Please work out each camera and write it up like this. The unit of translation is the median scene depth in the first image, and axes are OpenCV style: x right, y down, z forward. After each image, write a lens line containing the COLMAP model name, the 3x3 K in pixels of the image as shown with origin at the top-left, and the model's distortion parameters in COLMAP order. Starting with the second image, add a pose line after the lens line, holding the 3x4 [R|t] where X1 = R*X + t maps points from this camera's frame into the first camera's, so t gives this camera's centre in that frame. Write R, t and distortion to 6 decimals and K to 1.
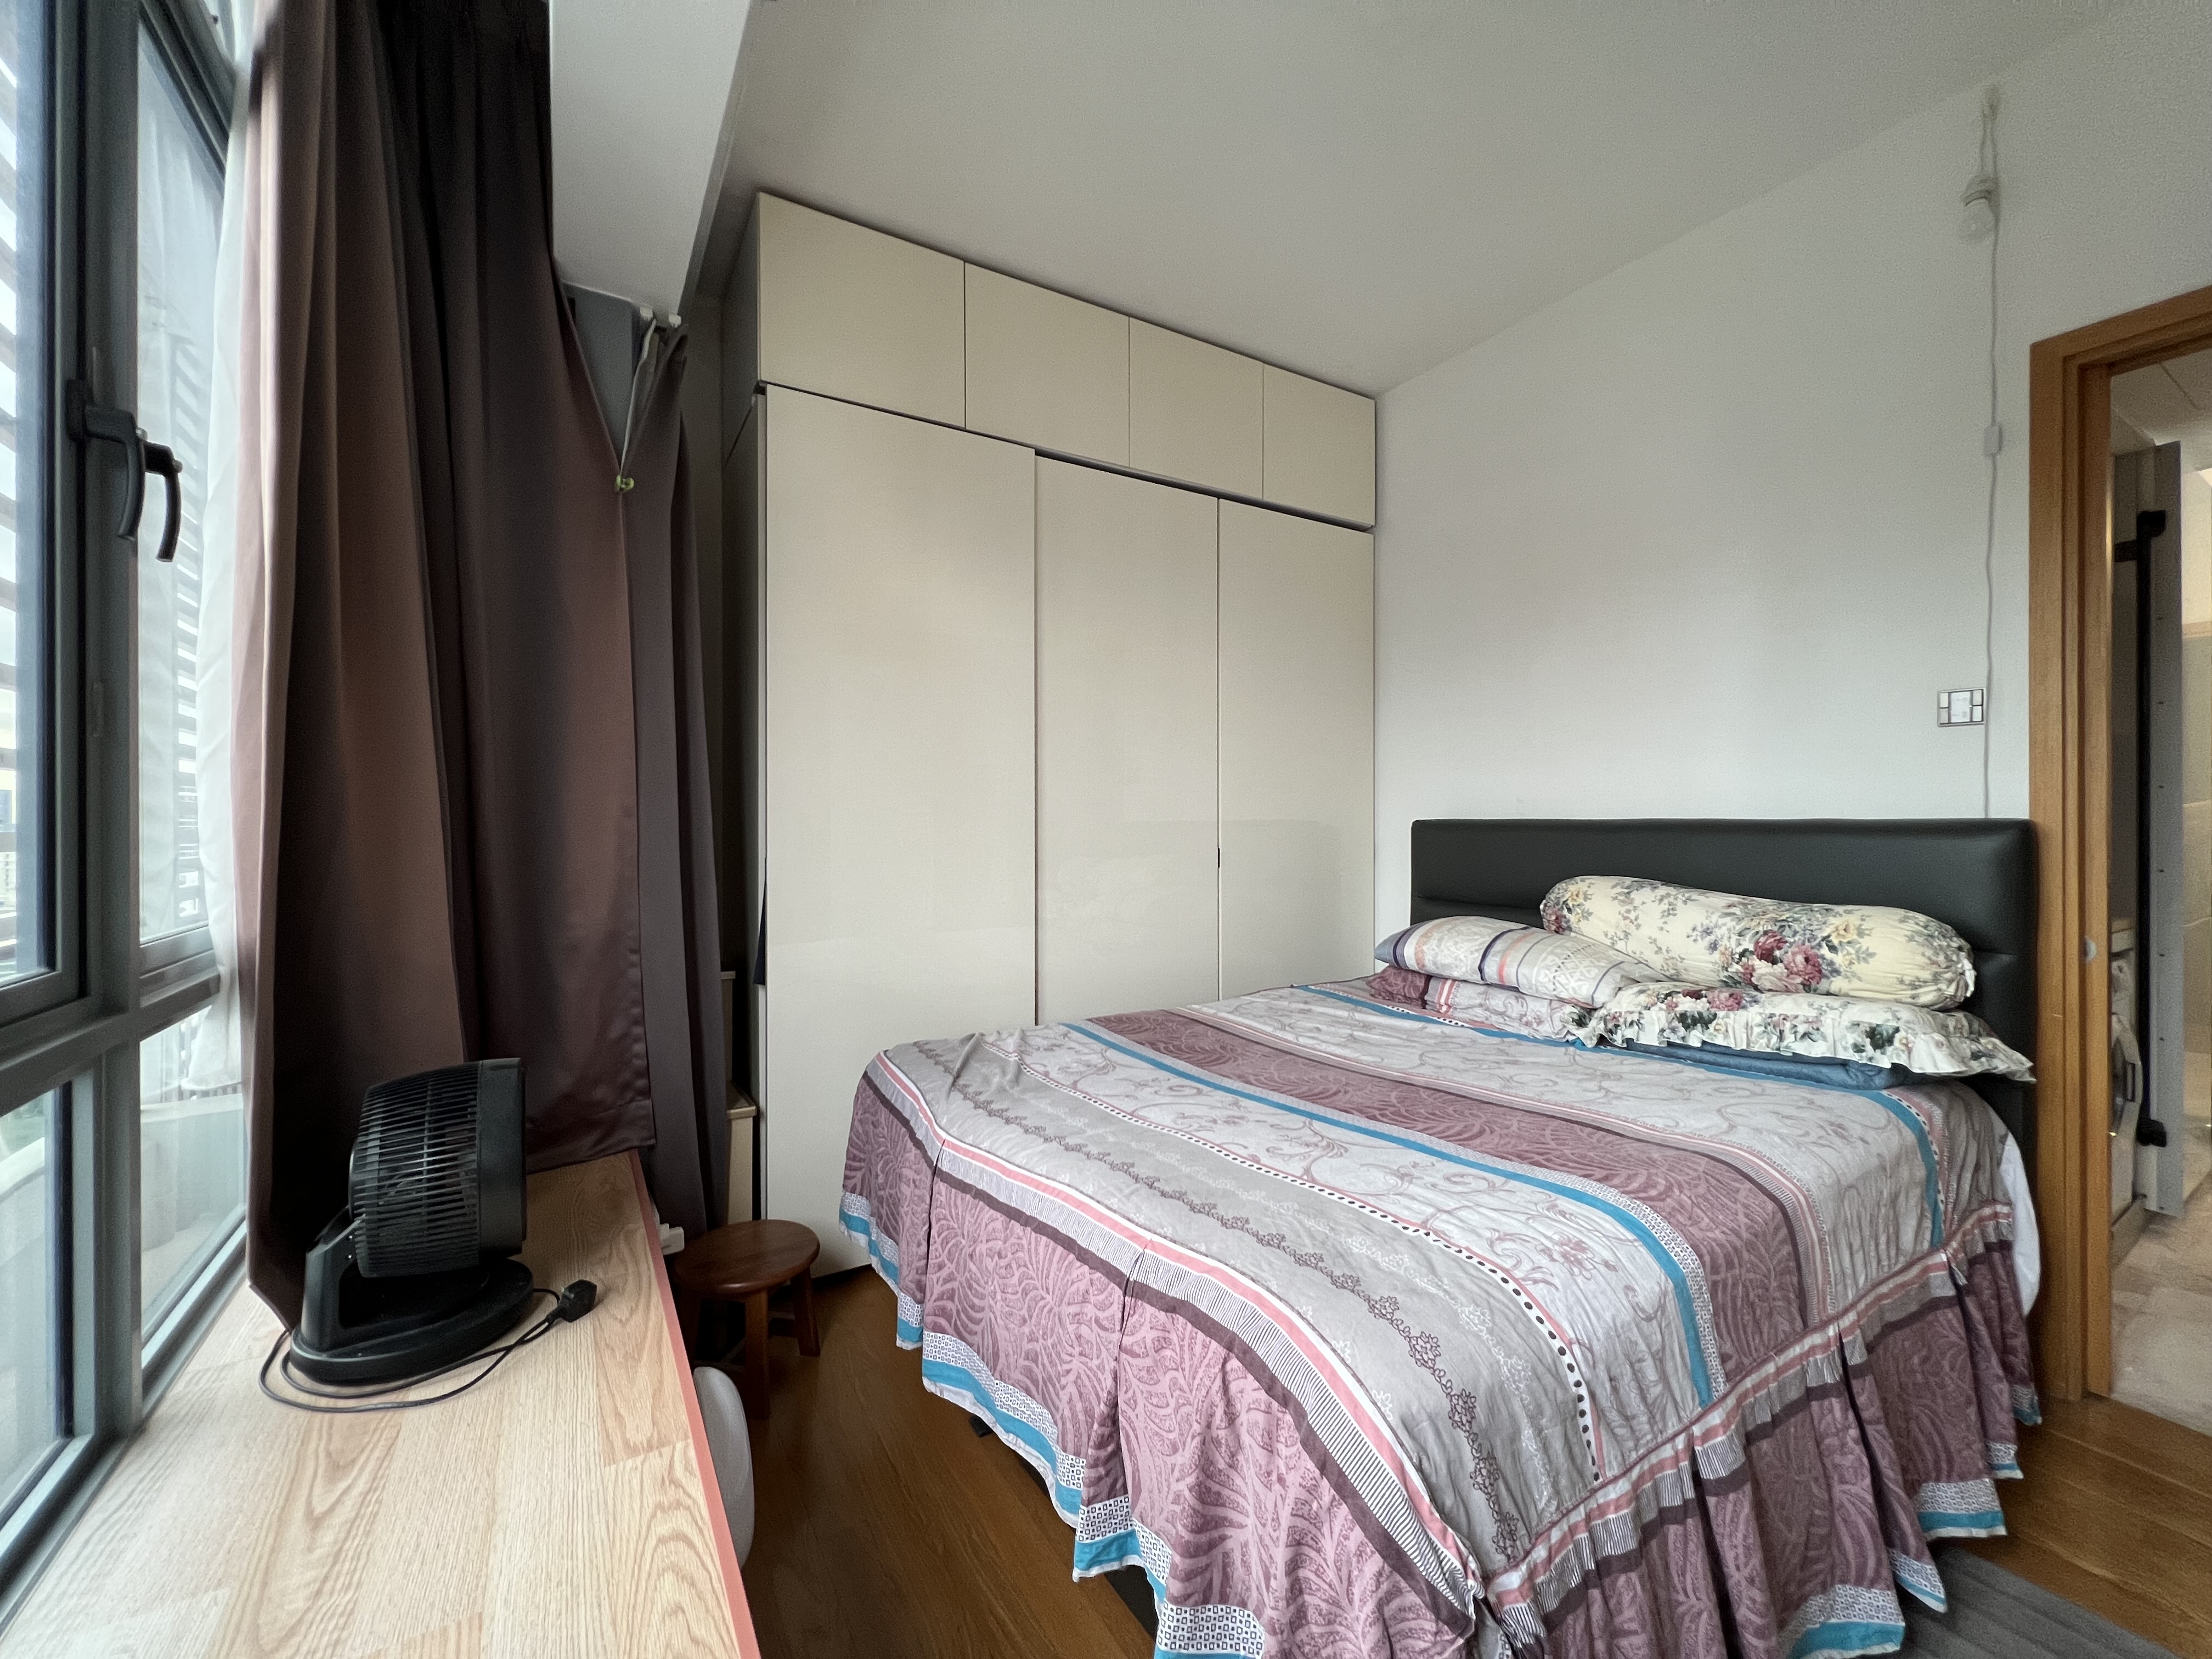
lens RADIAL K [[892.1, 0, 1096.2], [0, 892.1, 827.7], [0, 0, 1]] dist [0.002638, 0.000679]
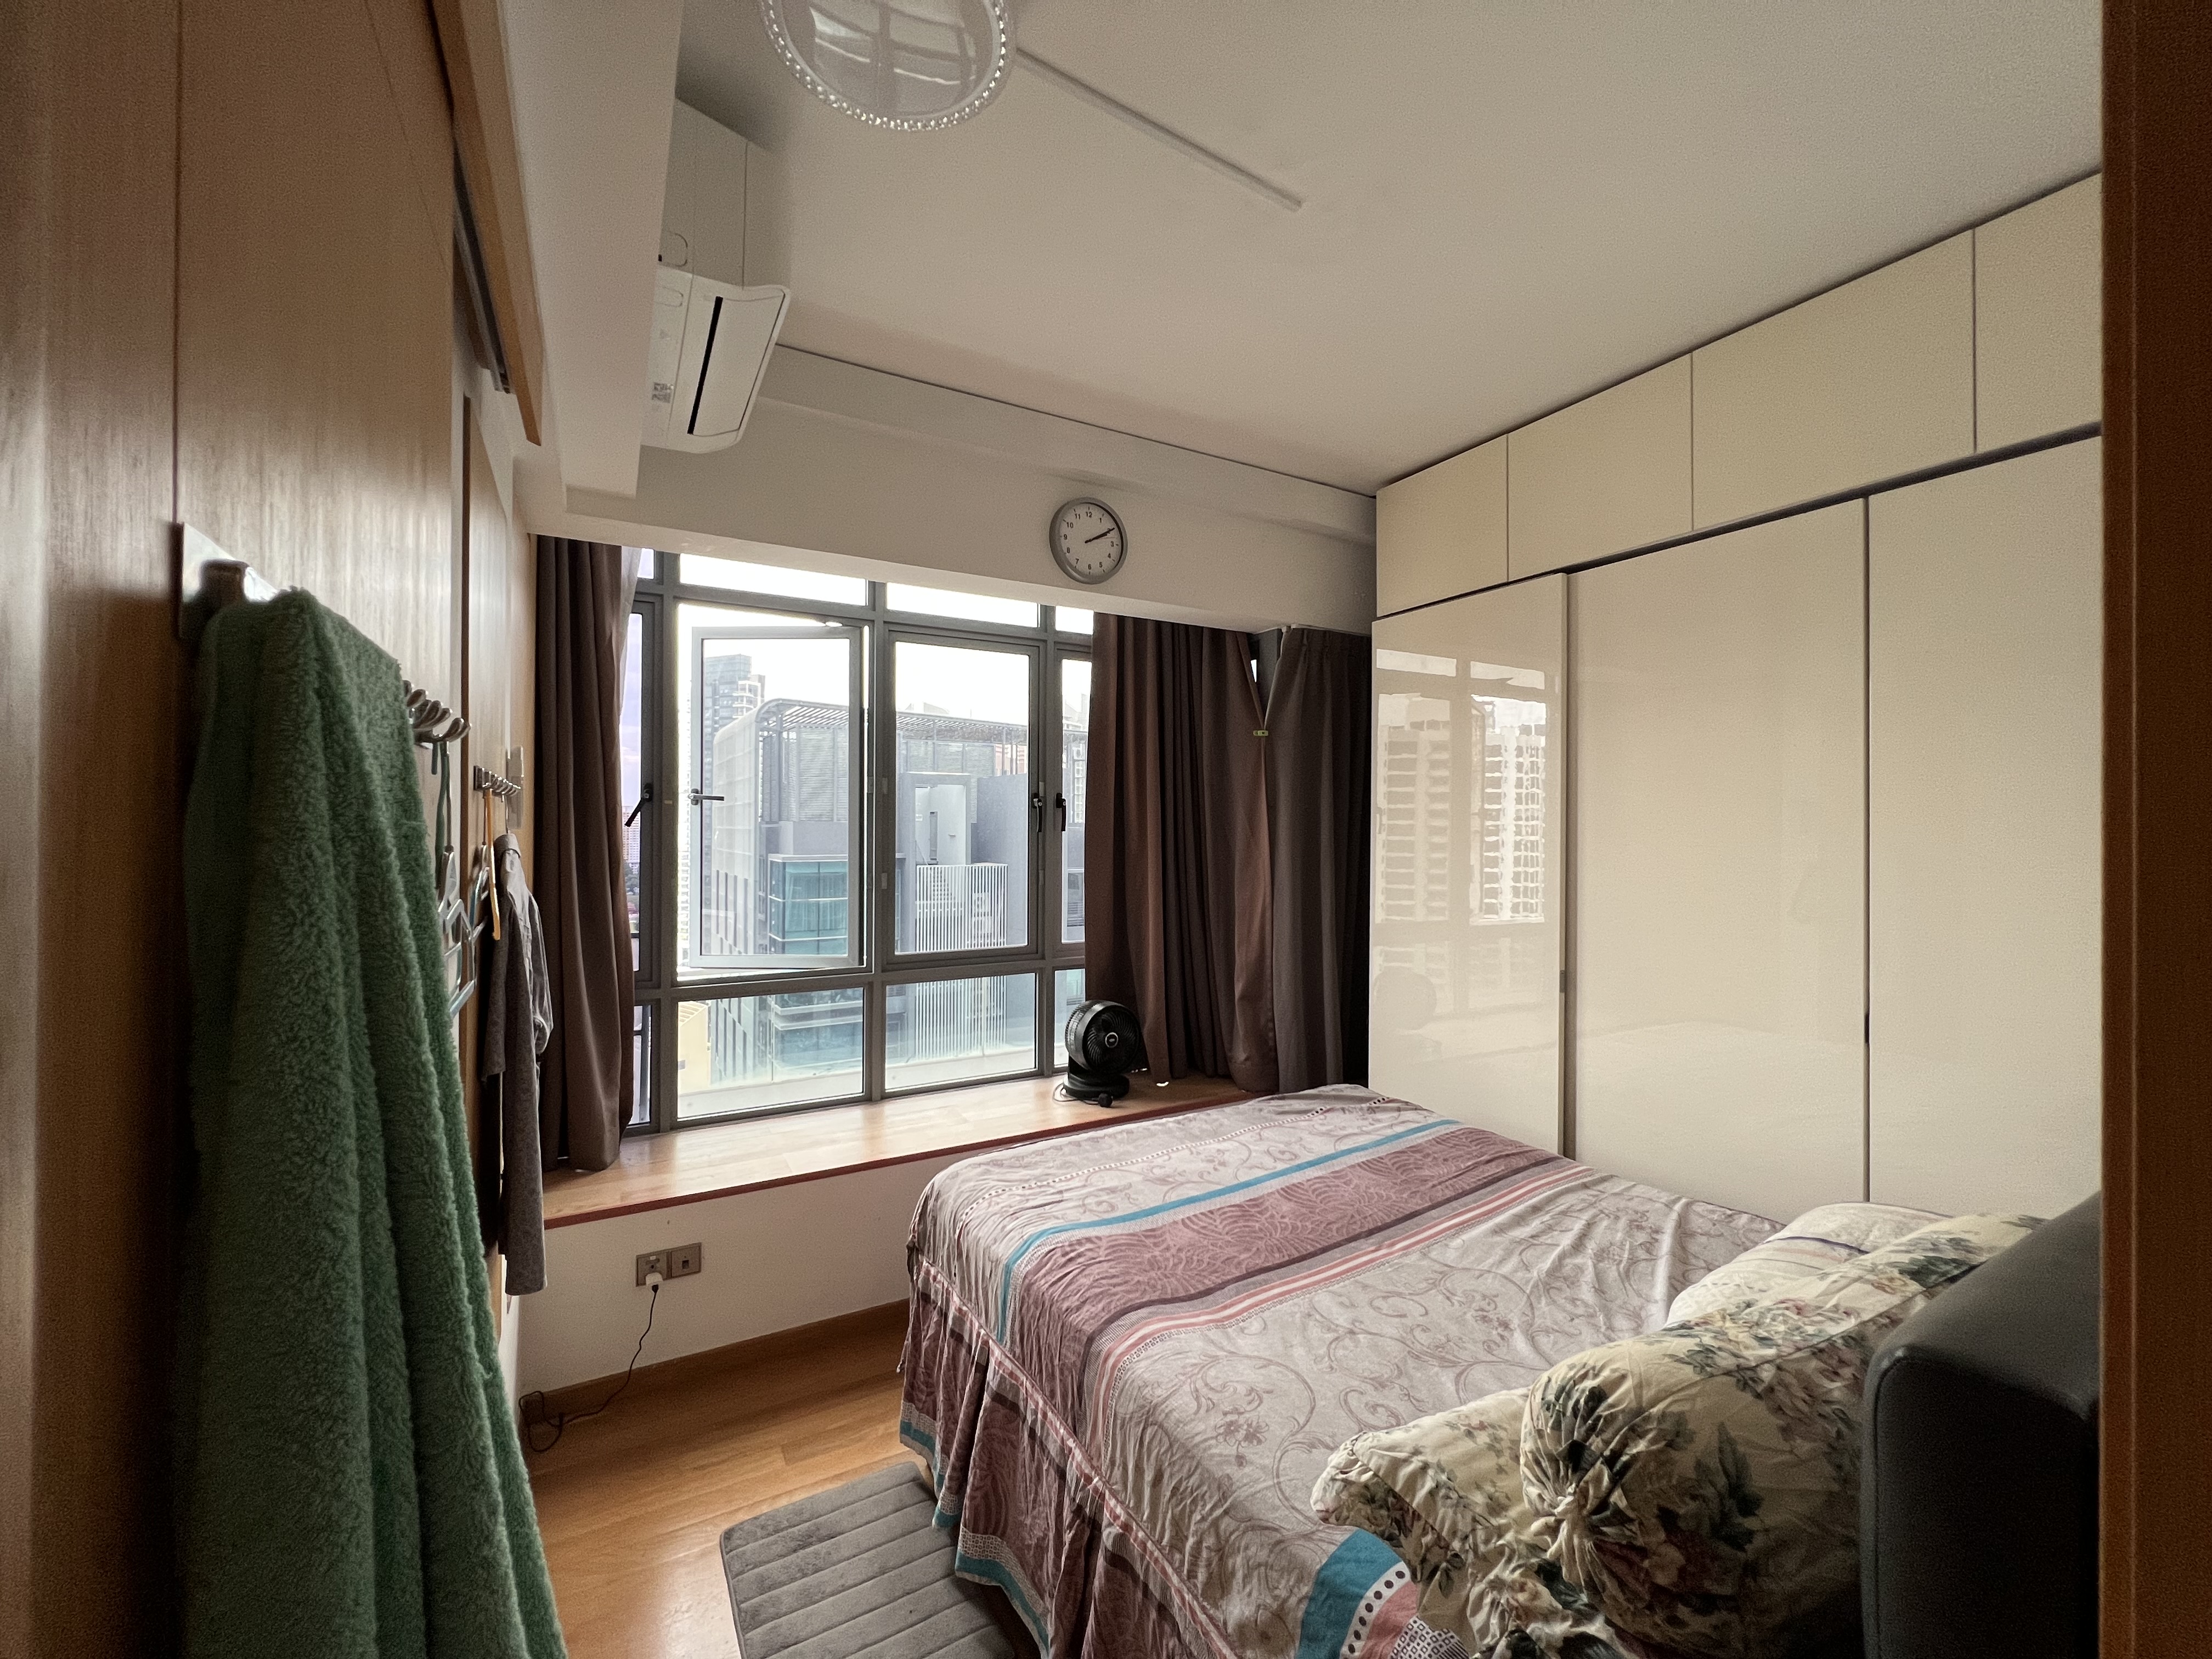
lens RADIAL K [[892.1, 0, 1100.4], [0, 892.1, 825.7], [0, 0, 1]] dist [0.002638, 0.000679]
pose [[-0.028368, 0.001602, -0.999596, 1.376295], [-0.009831, 0.999950, 0.001881, -0.188844], [0.999549, 0.009880, -0.028350, 0.727220]]
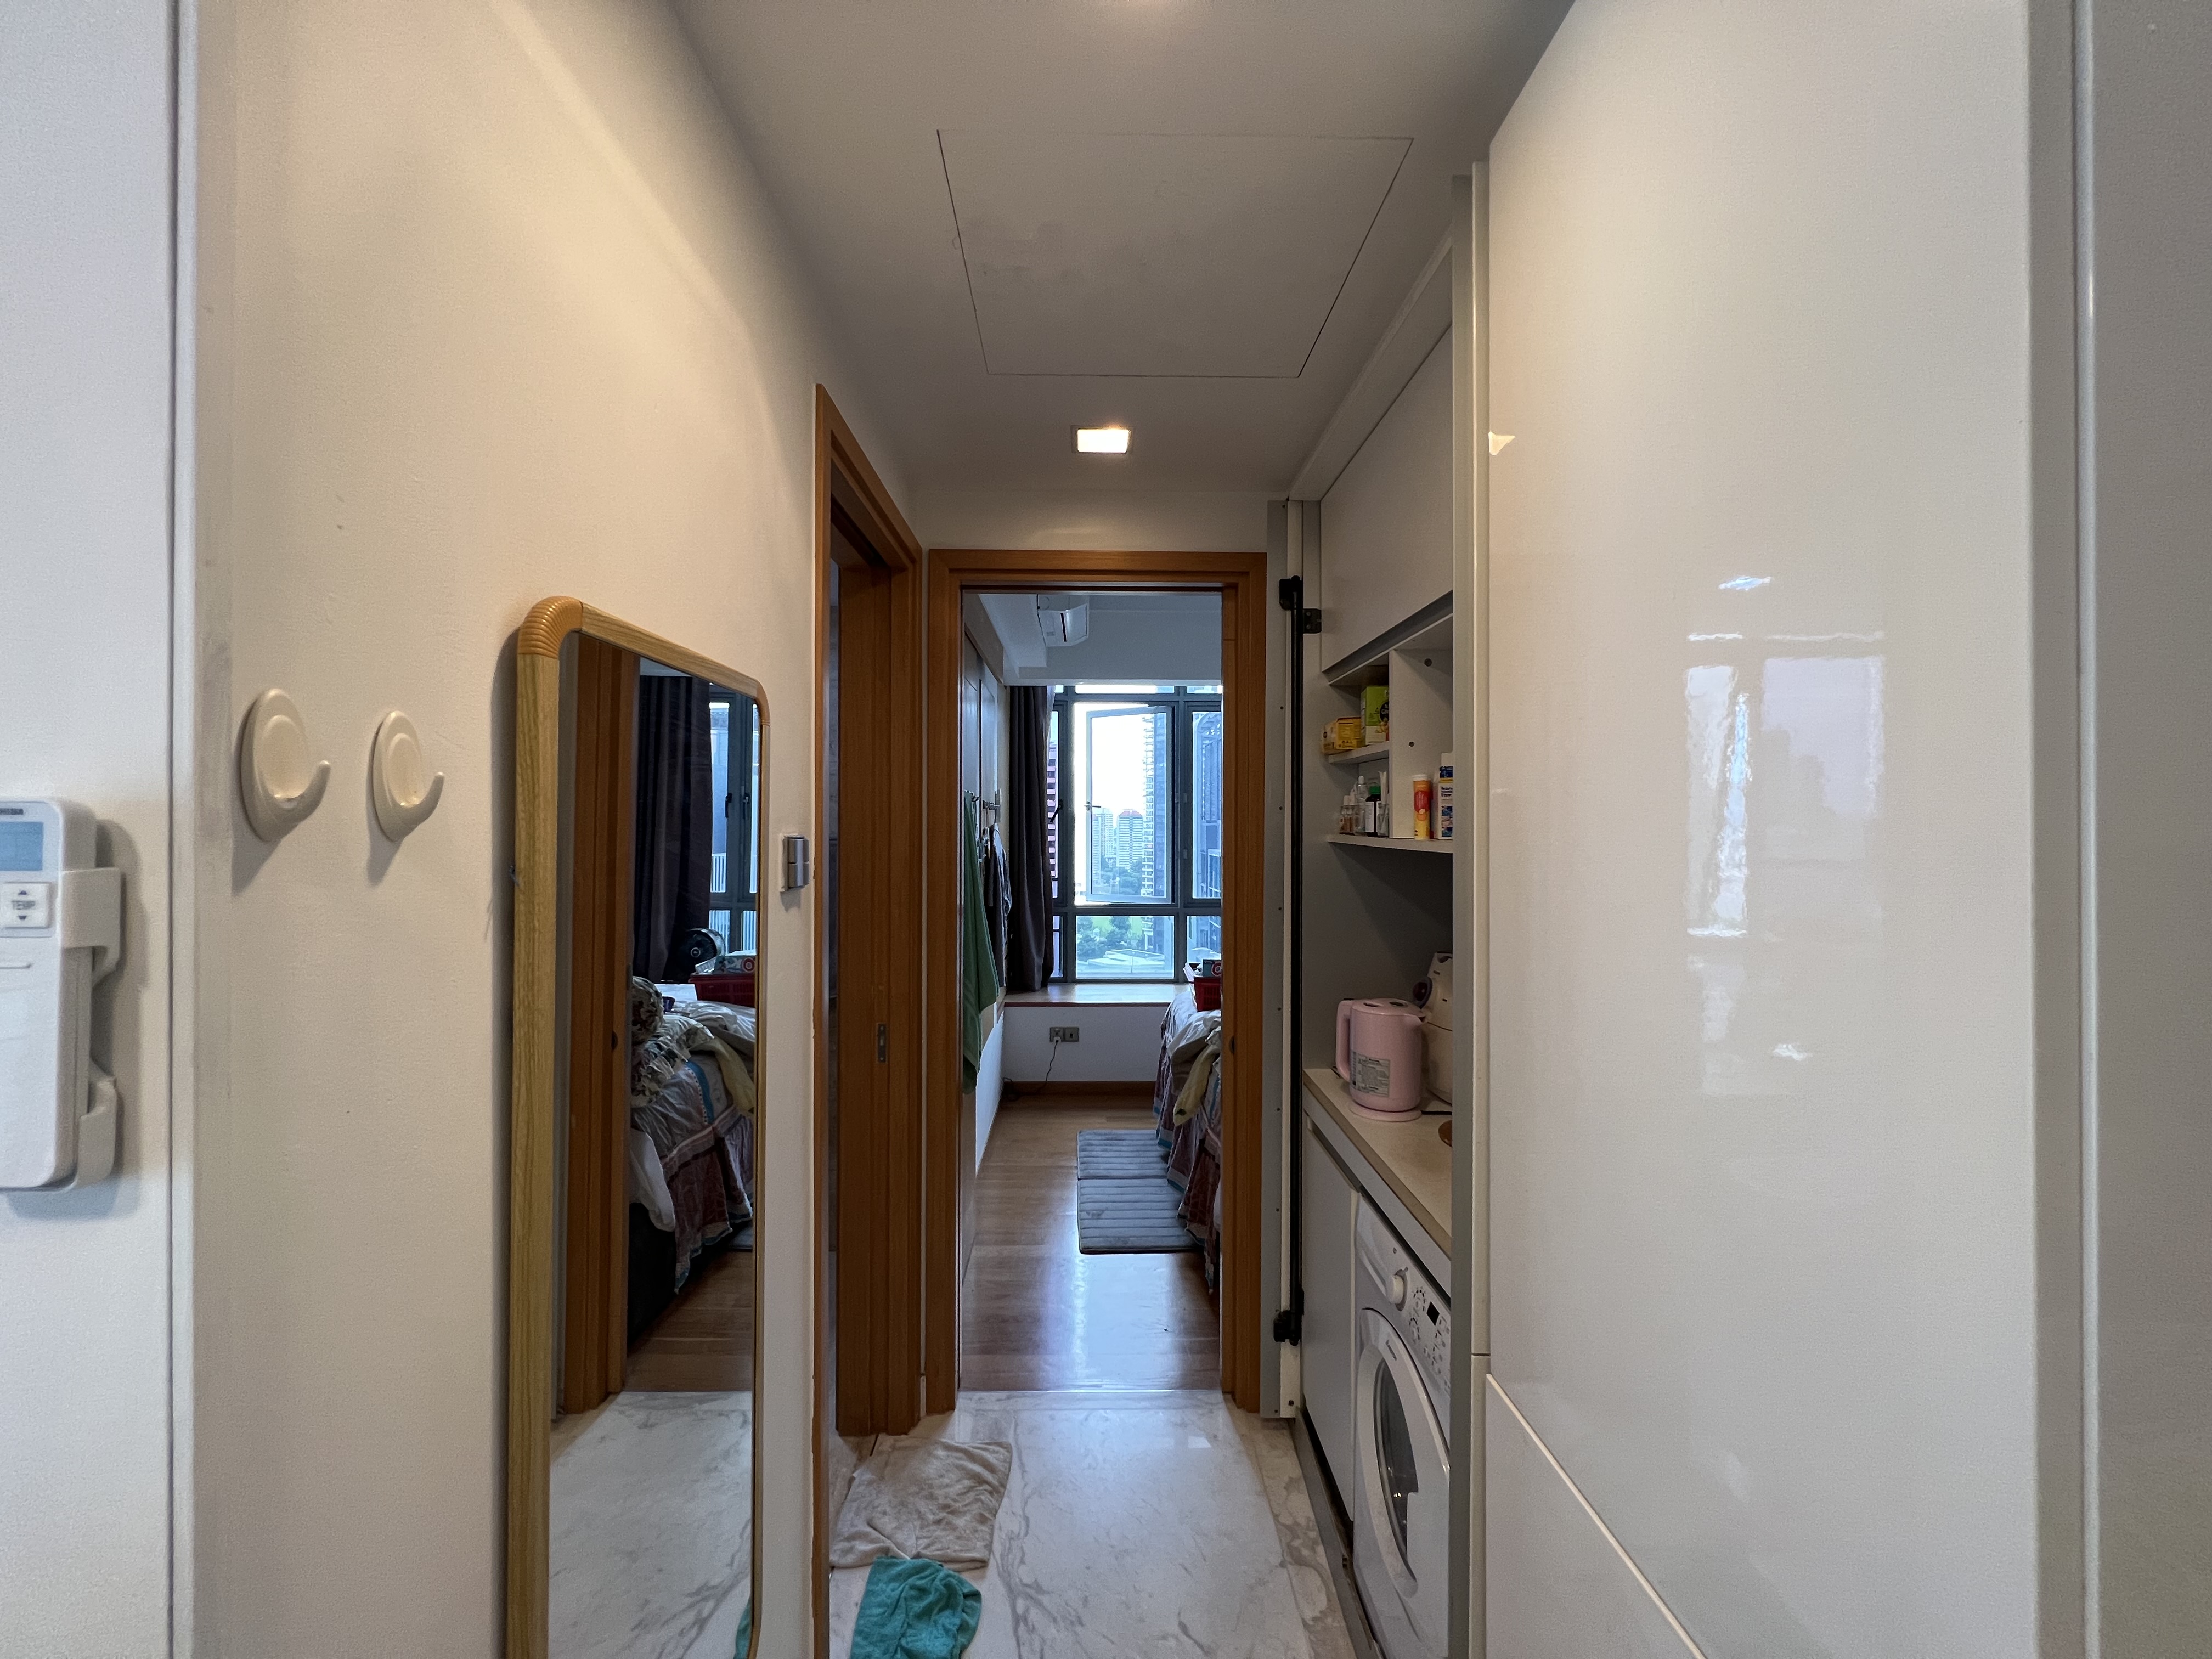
lens RADIAL K [[892.1, 0, 1107.0], [0, 892.1, 822.0], [0, 0, 1]] dist [0.002638, 0.000679]
pose [[-0.486805, -0.000113, -0.873511, 2.331085], [-0.001316, 0.999999, 0.000604, -0.182064], [0.873510, 0.001443, -0.486805, 1.453014]]
